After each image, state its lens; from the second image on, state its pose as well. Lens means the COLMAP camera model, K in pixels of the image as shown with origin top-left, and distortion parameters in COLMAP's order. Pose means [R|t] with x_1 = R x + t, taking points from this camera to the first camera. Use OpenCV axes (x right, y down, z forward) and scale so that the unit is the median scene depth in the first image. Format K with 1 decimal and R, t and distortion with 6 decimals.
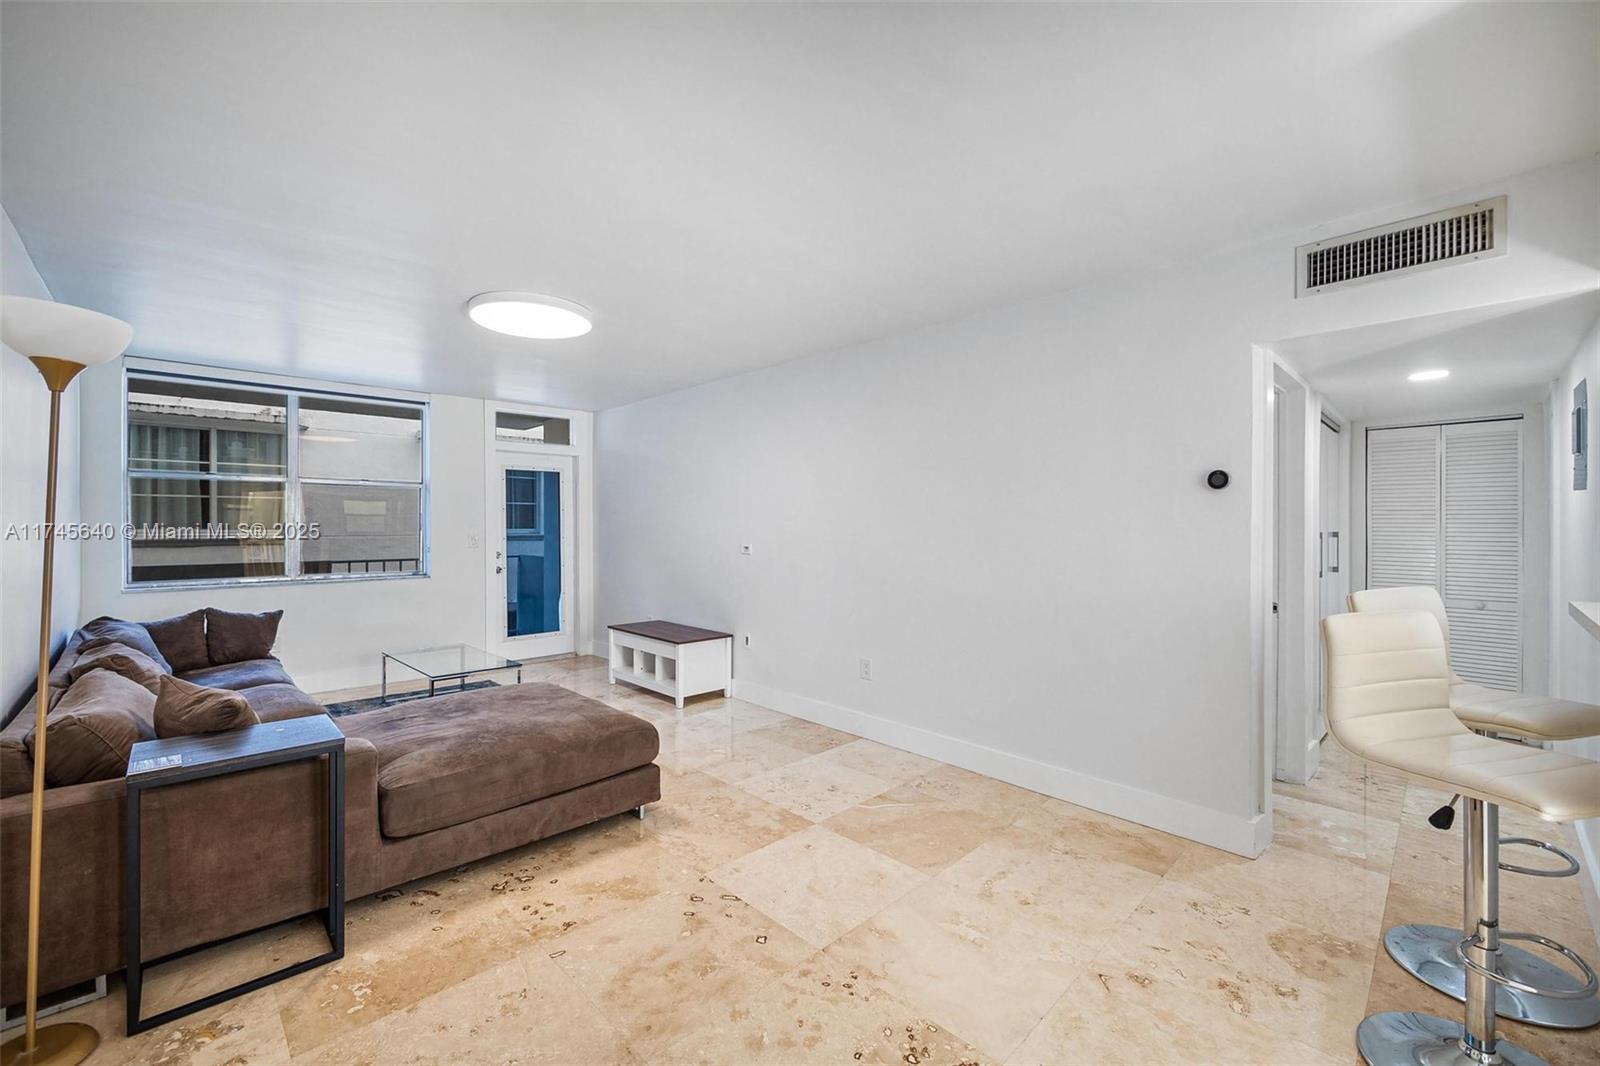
lens RADIAL K [[651.9, 0, 807.5], [0, 651.9, 528.6], [0, 0, 1]] dist [-0.004398, -0.000560]
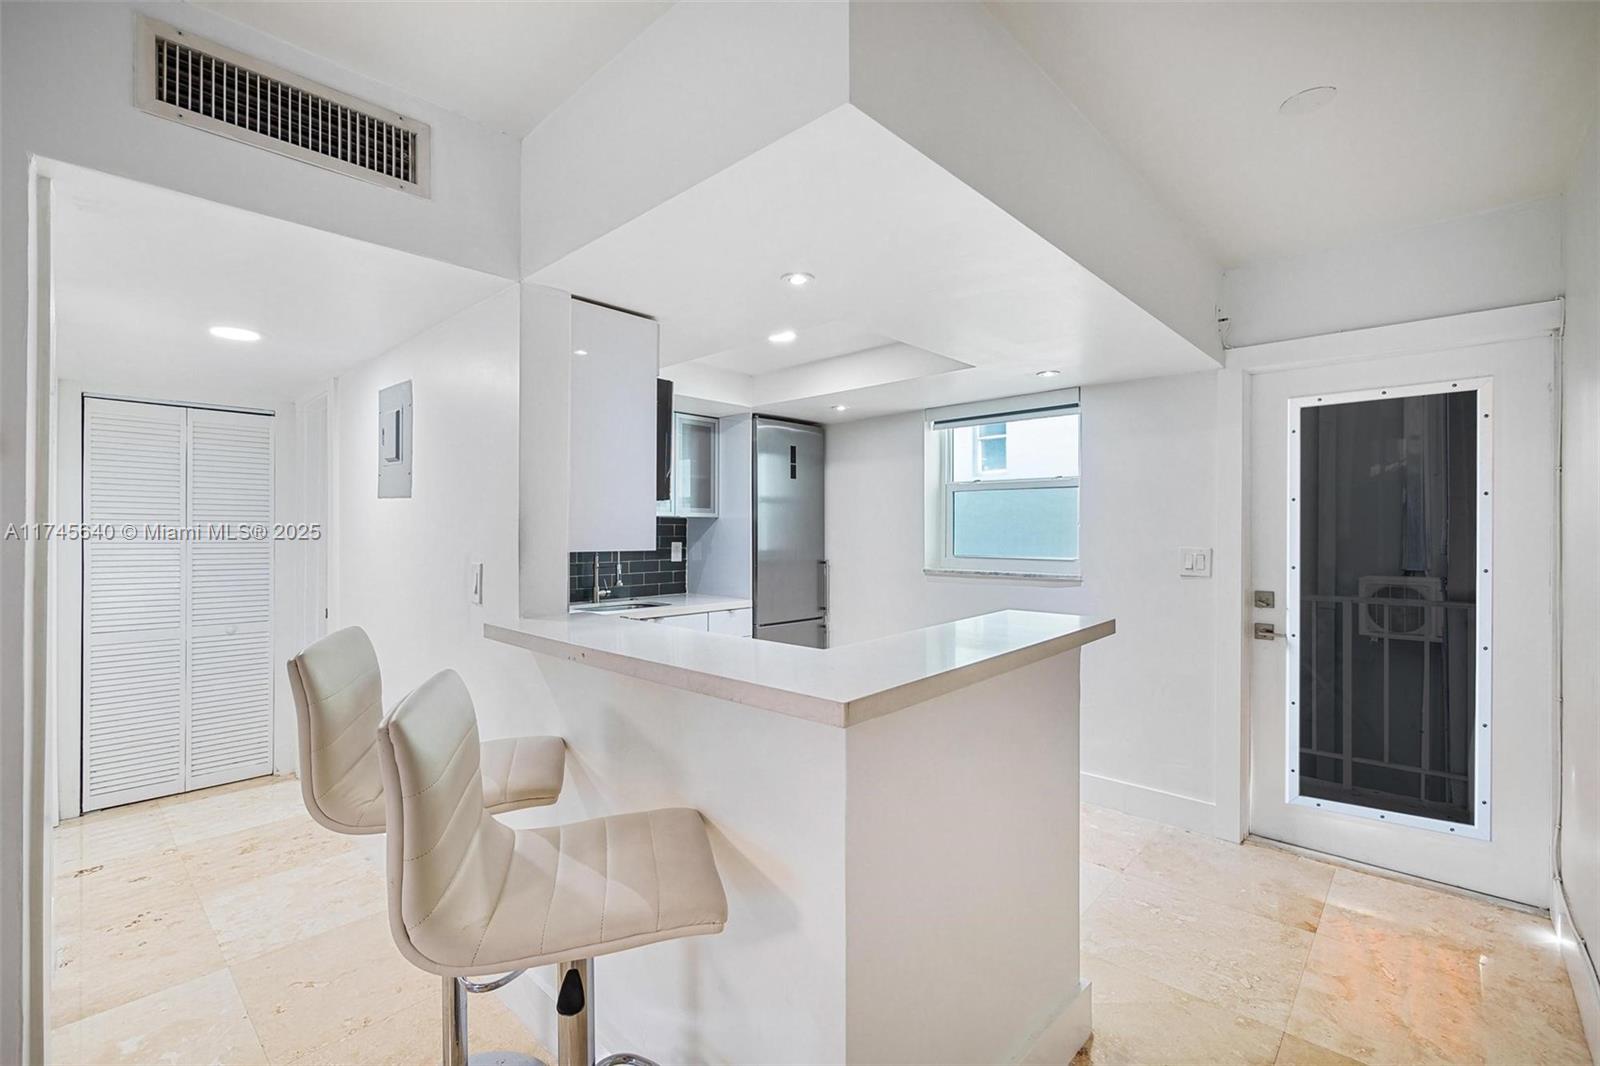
lens RADIAL K [[698.8, 0, 801.8], [0, 698.8, 529.4], [0, 0, 1]] dist [0.000705, -0.000070]
pose [[-0.041649, 0.003223, 0.999127, 0.149551], [0.003720, 0.999988, -0.003070, -0.008534], [-0.999125, 0.003589, -0.041660, 0.442118]]
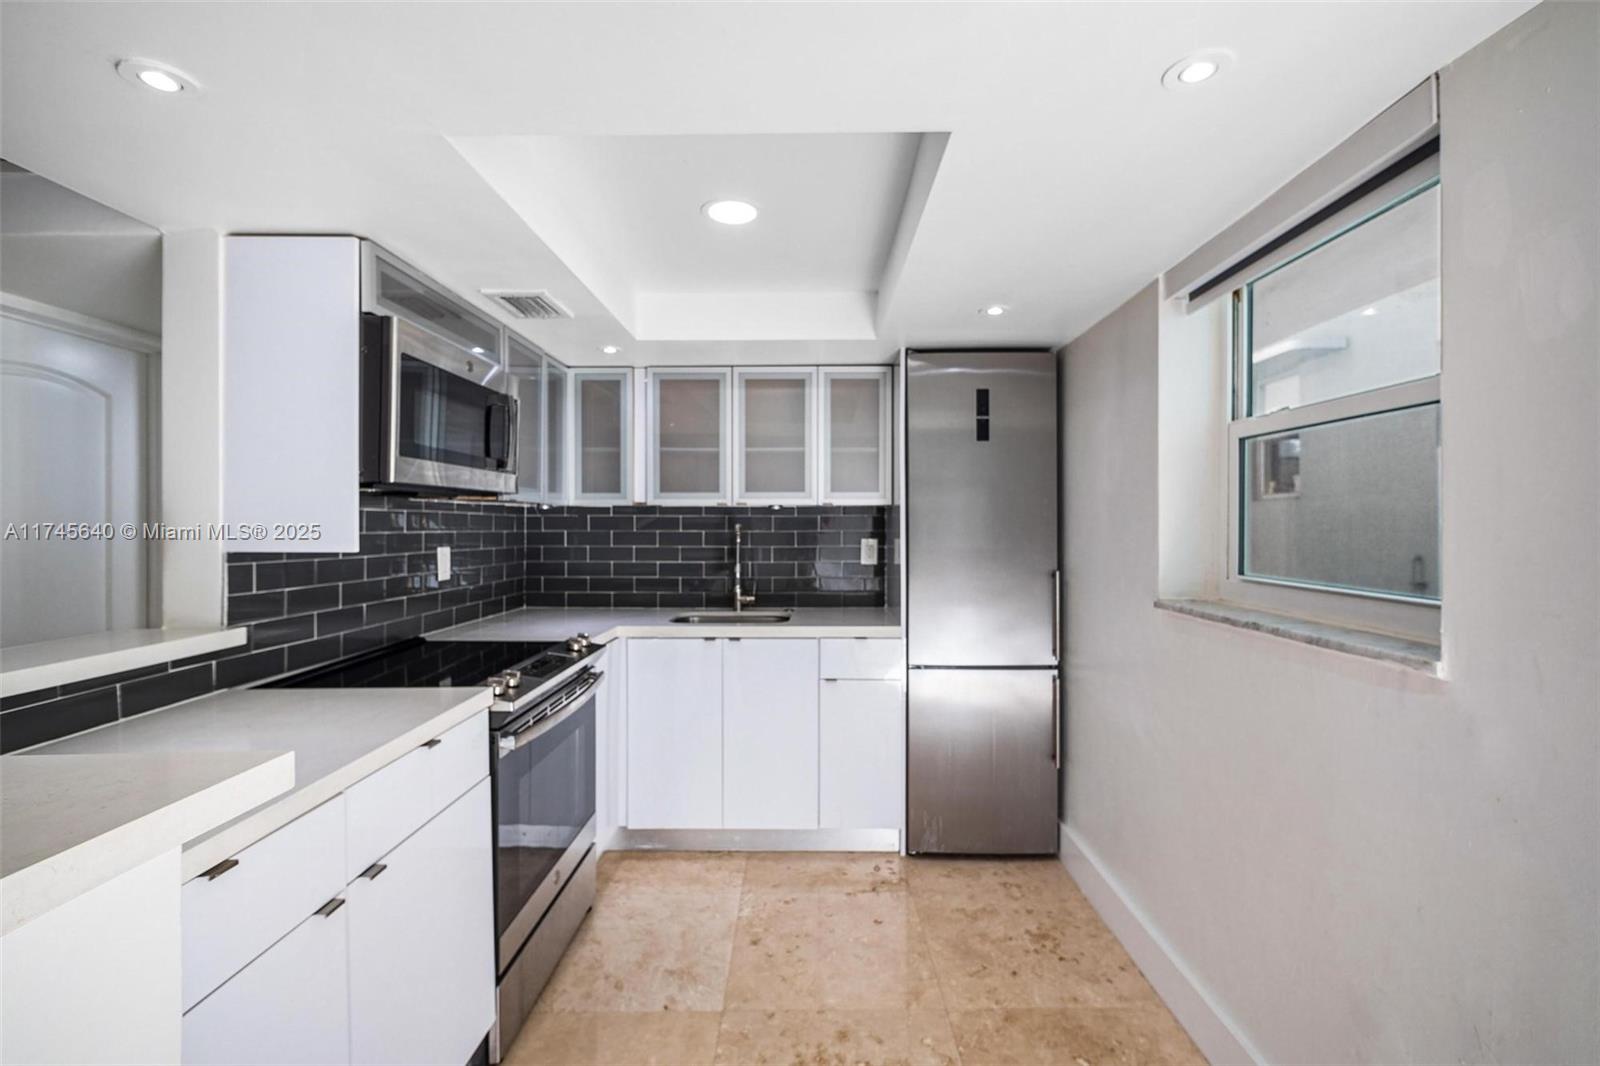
lens RADIAL K [[711.3, 0, 804.6], [0, 711.3, 525.1], [0, 0, 1]] dist [0.001649, 0.000337]
pose [[0.706245, -0.001776, 0.707966, 0.837542], [0.004018, 0.999991, -0.001499, -0.007493], [-0.707956, 0.003903, 0.706245, -0.145729]]
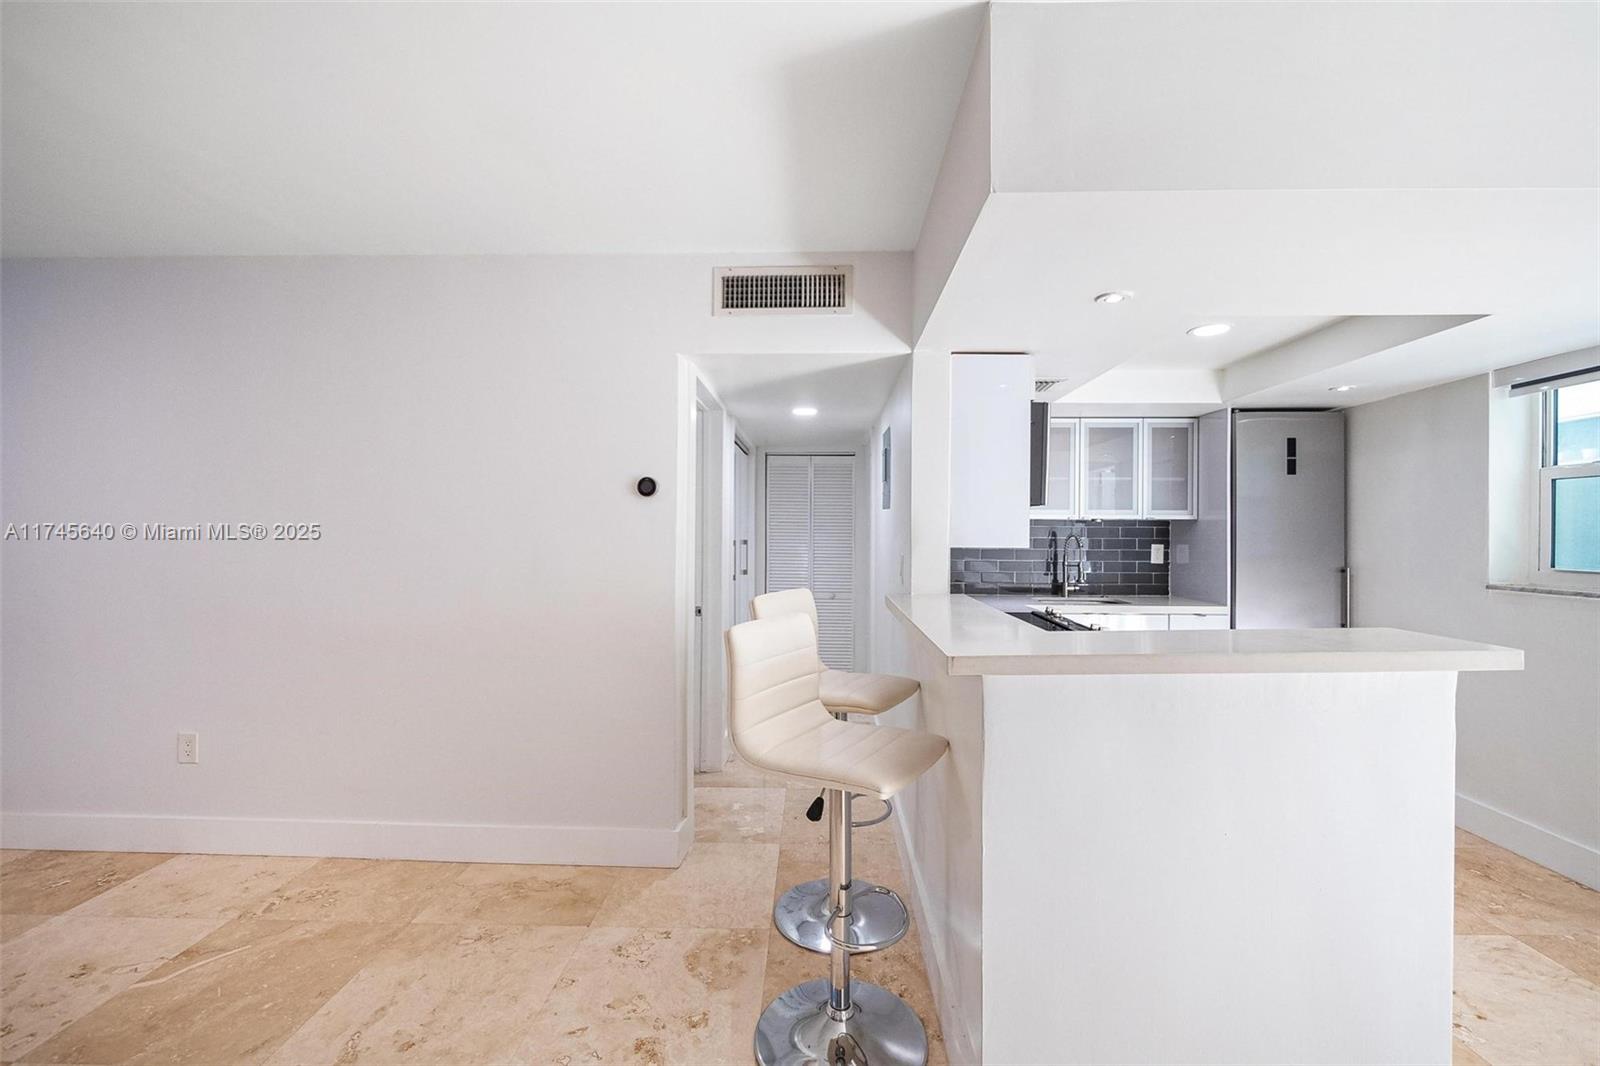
lens RADIAL K [[651.9, 0, 809.0], [0, 651.9, 534.0], [0, 0, 1]] dist [-0.001022, -0.000143]
pose [[0.715588, 0.004102, 0.698510, 0.123042], [-0.002321, 0.999991, -0.003495, -0.002257], [-0.698518, 0.000880, 0.715592, 0.133531]]
